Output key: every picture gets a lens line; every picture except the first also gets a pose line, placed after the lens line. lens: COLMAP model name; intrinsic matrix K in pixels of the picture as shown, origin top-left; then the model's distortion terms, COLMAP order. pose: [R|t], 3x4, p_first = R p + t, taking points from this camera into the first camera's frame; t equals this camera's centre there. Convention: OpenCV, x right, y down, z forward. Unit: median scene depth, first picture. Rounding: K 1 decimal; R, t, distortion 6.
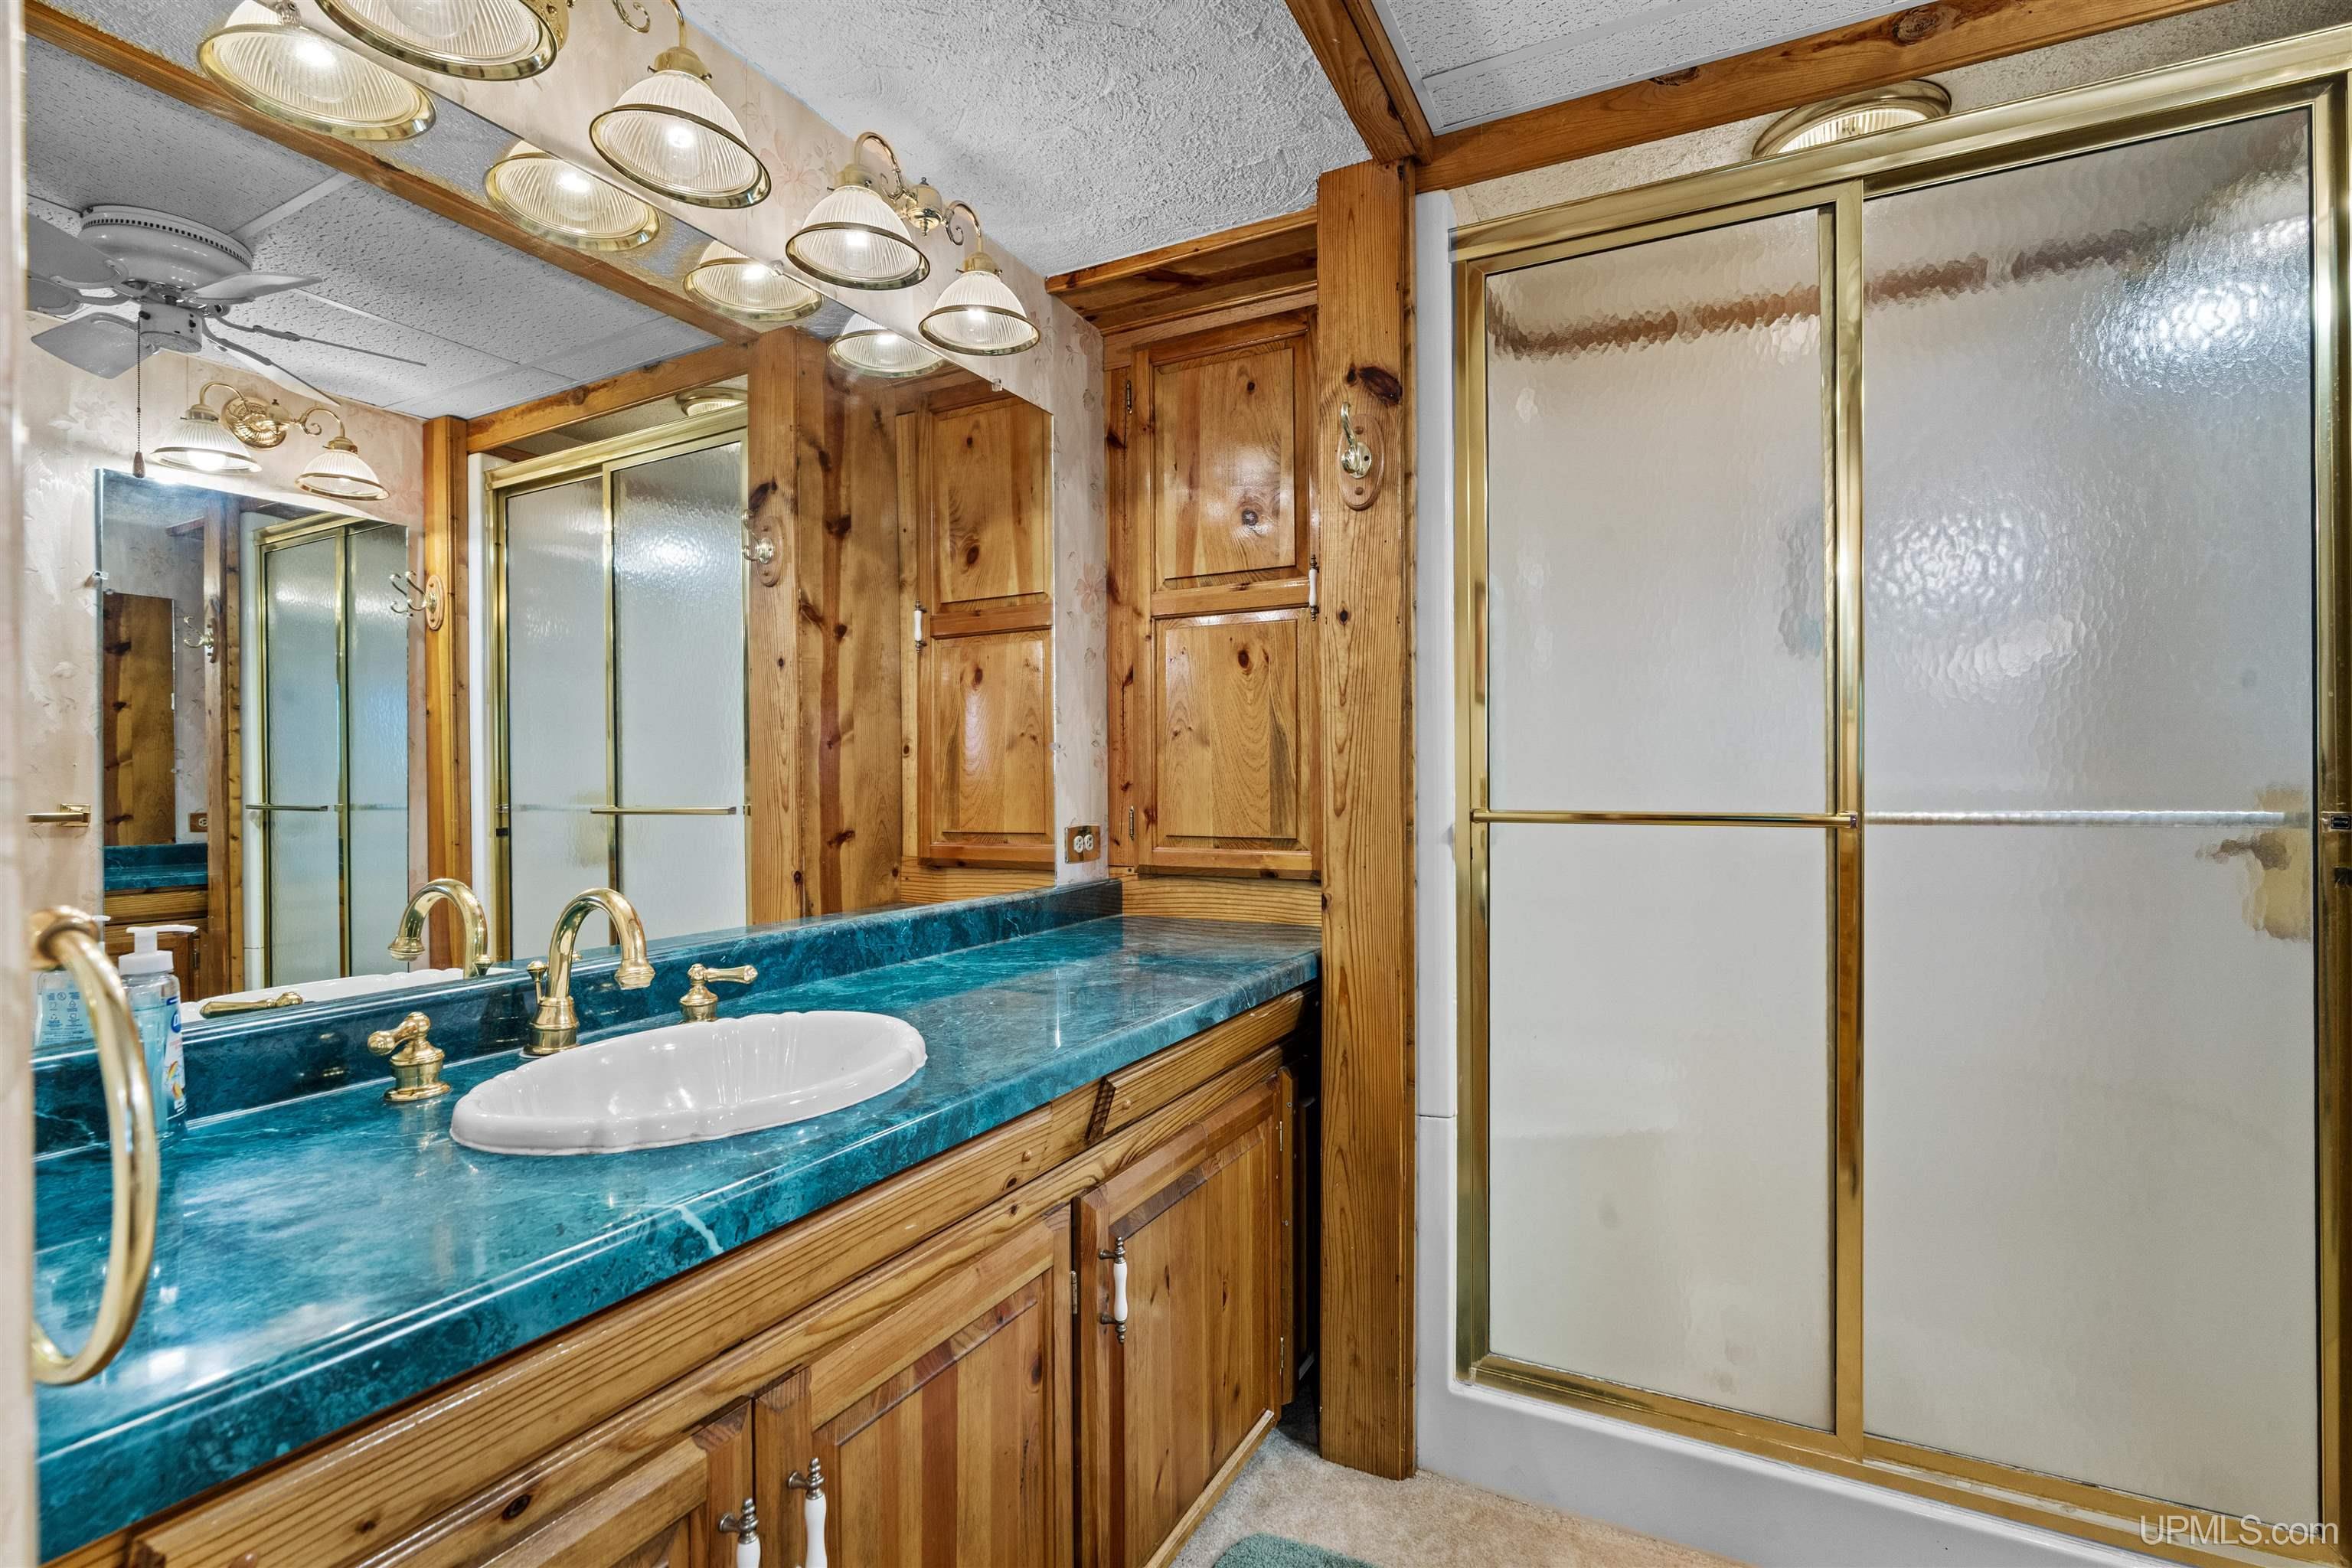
lens RADIAL K [[1086.4, 0, 1170.1], [0, 1086.4, 772.9], [0, 0, 1]] dist [-0.006871, 0.000739]
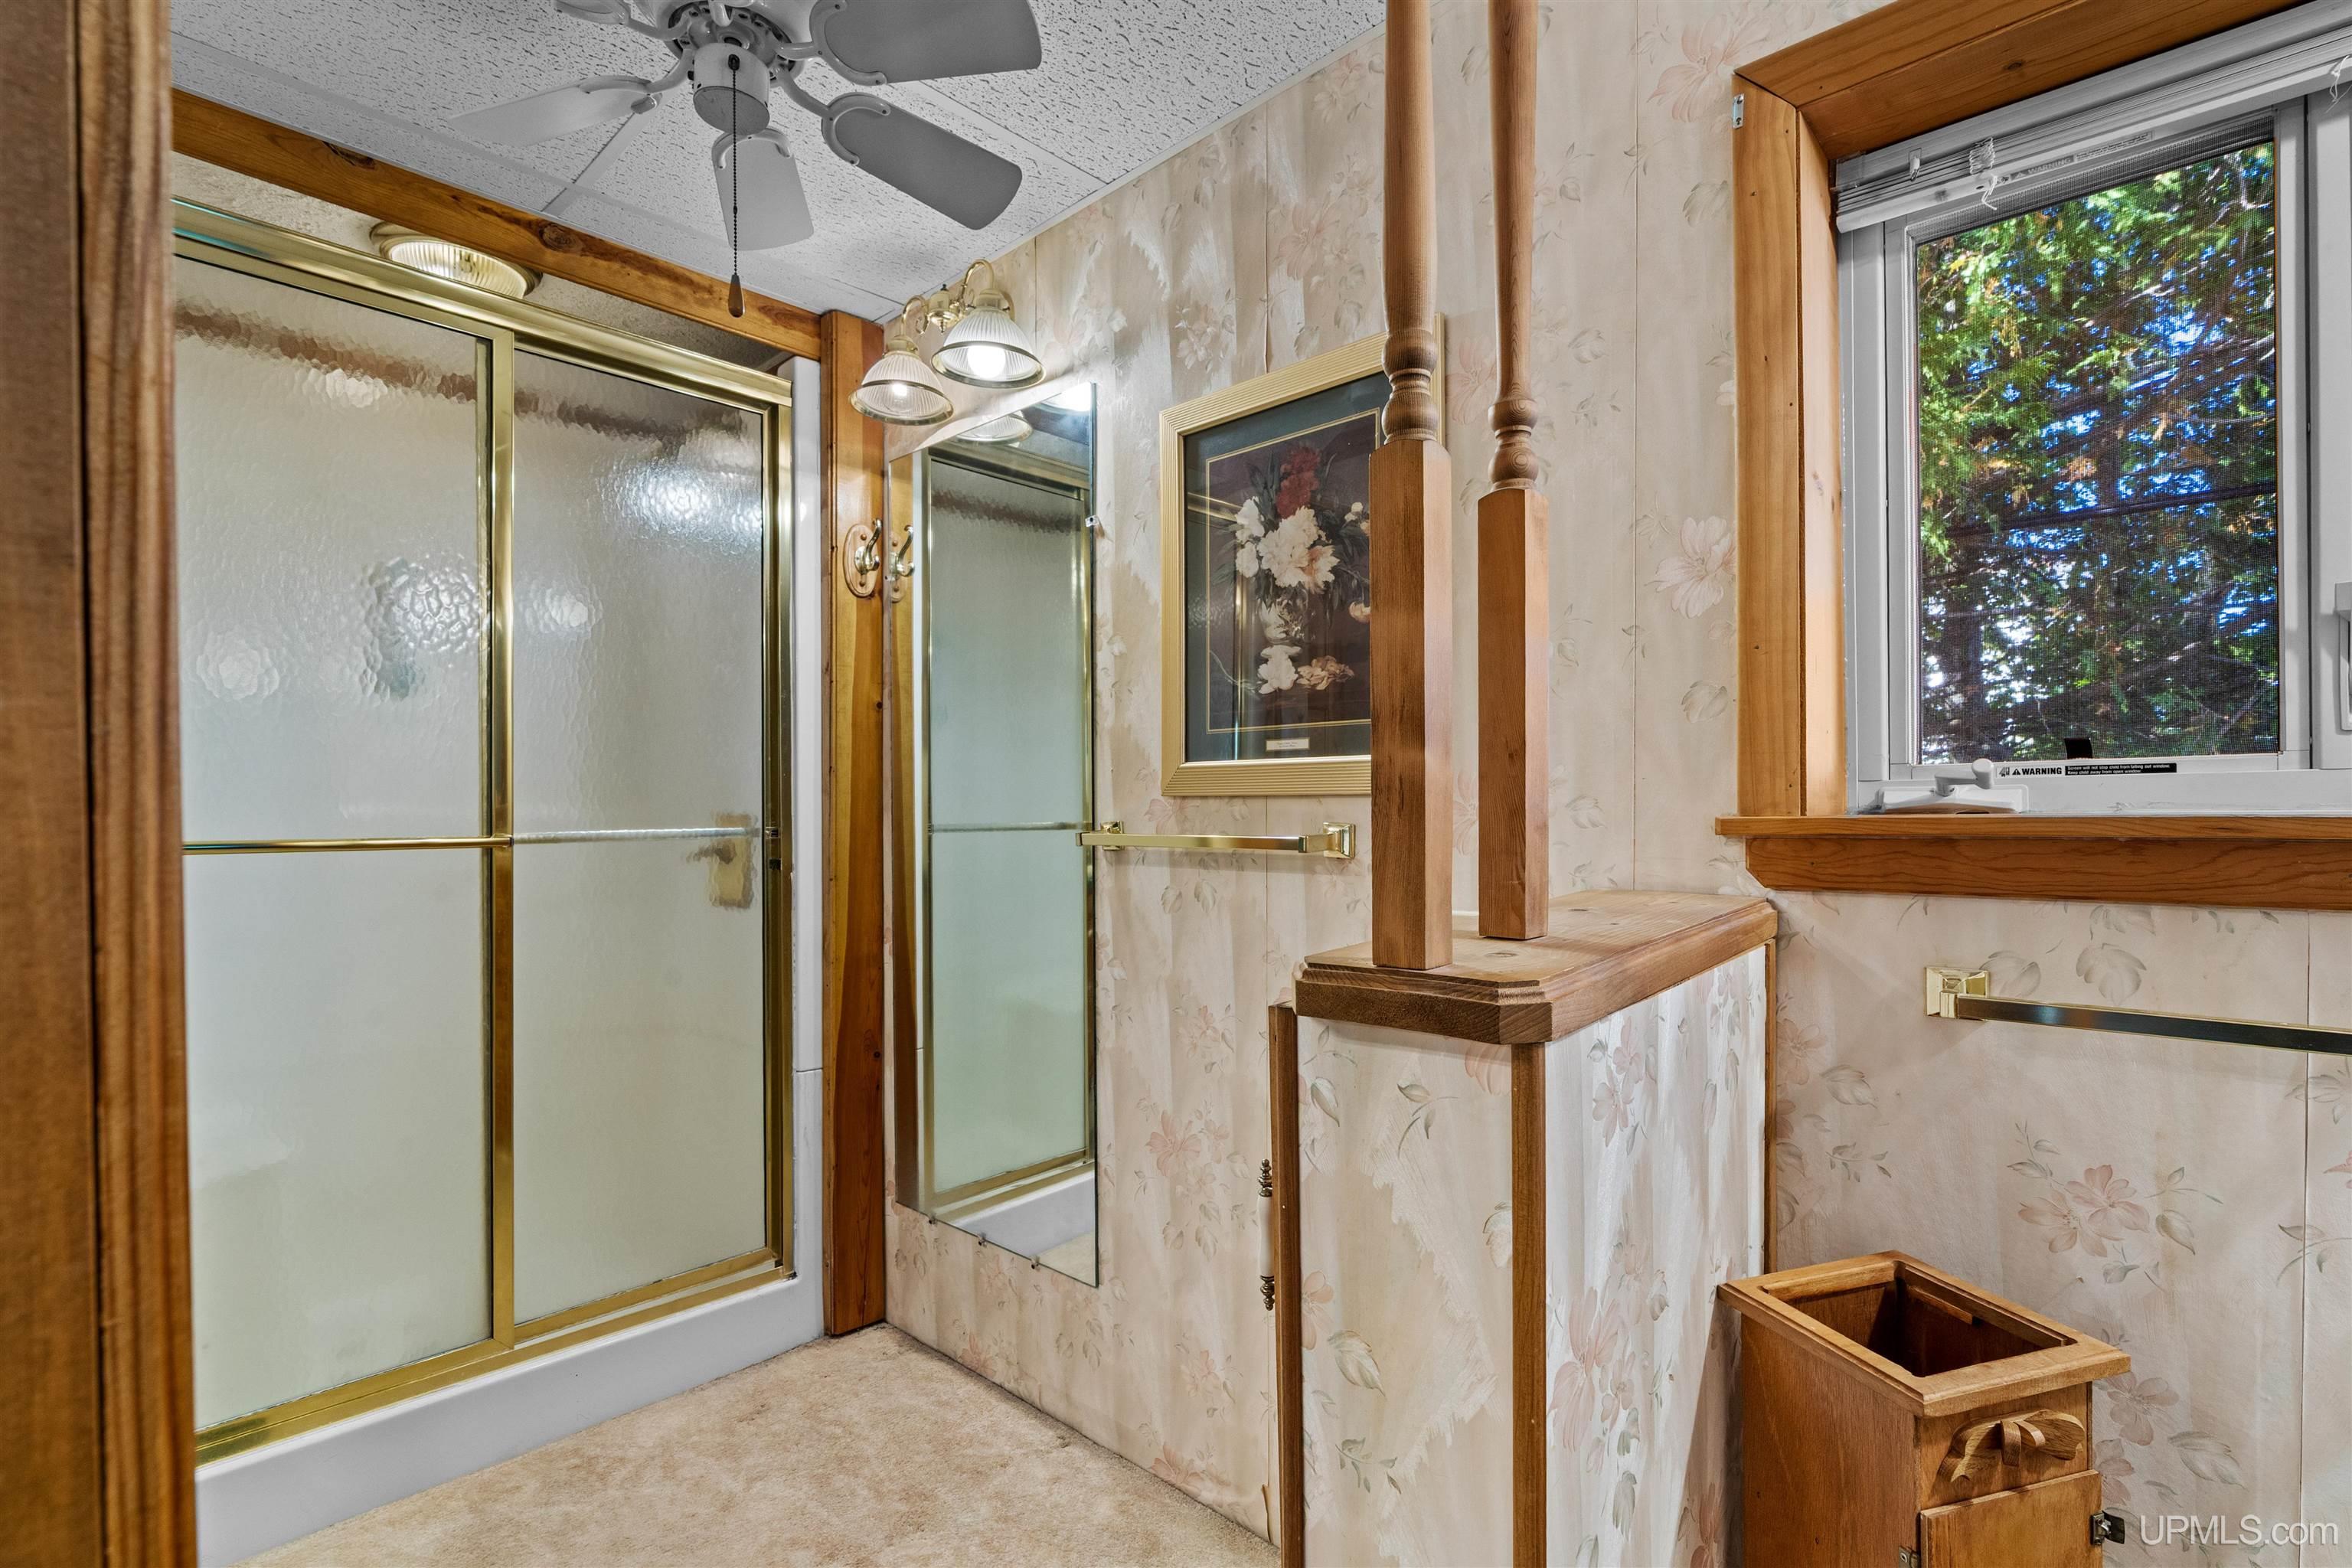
lens RADIAL K [[1086.4, 0, 1177.3], [0, 1086.4, 806.7], [0, 0, 1]] dist [-0.006871, 0.000739]
pose [[0.269854, 0.000547, 0.962901, -0.318614], [-0.002465, 0.999997, 0.000123, 0.001416], [-0.962898, -0.002406, 0.269854, -0.075660]]
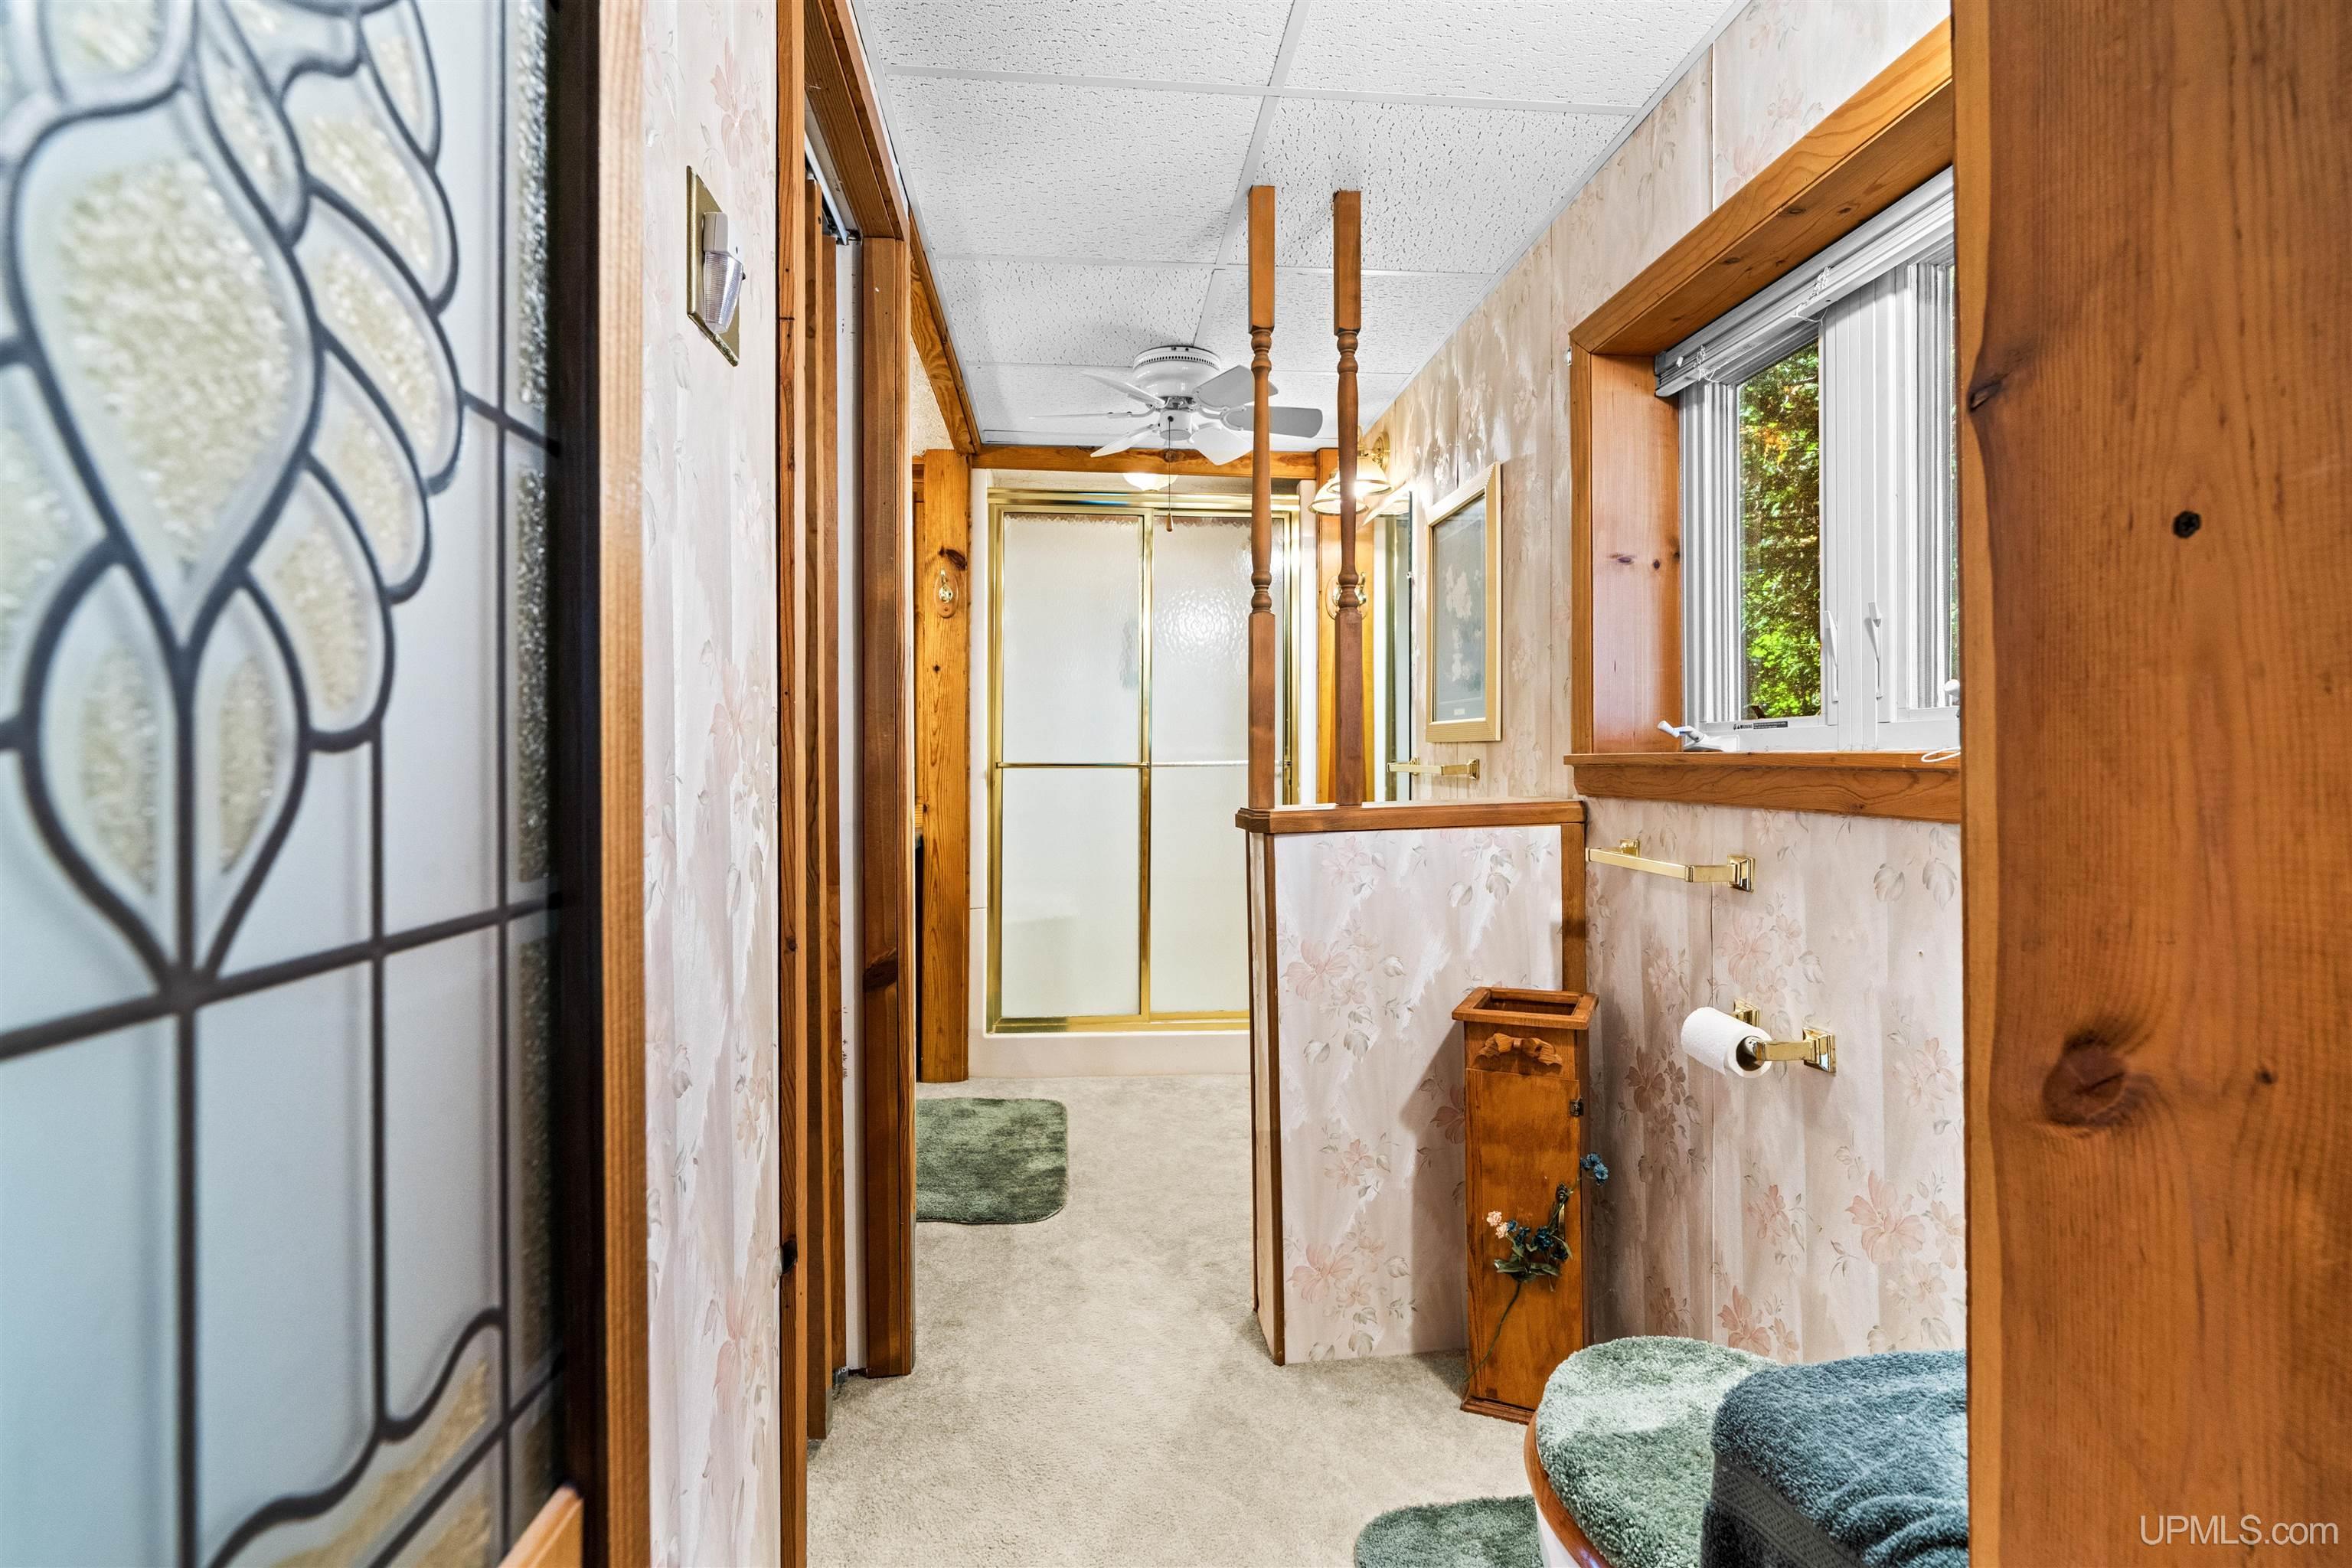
lens RADIAL K [[1086.4, 0, 1190.5], [0, 1086.4, 735.3], [0, 0, 1]] dist [-0.006871, 0.000739]
pose [[0.832630, 0.011866, 0.553703, -0.586731], [-0.006352, 0.999909, -0.011876, 0.003450], [-0.553793, 0.006371, 0.832630, -0.991967]]
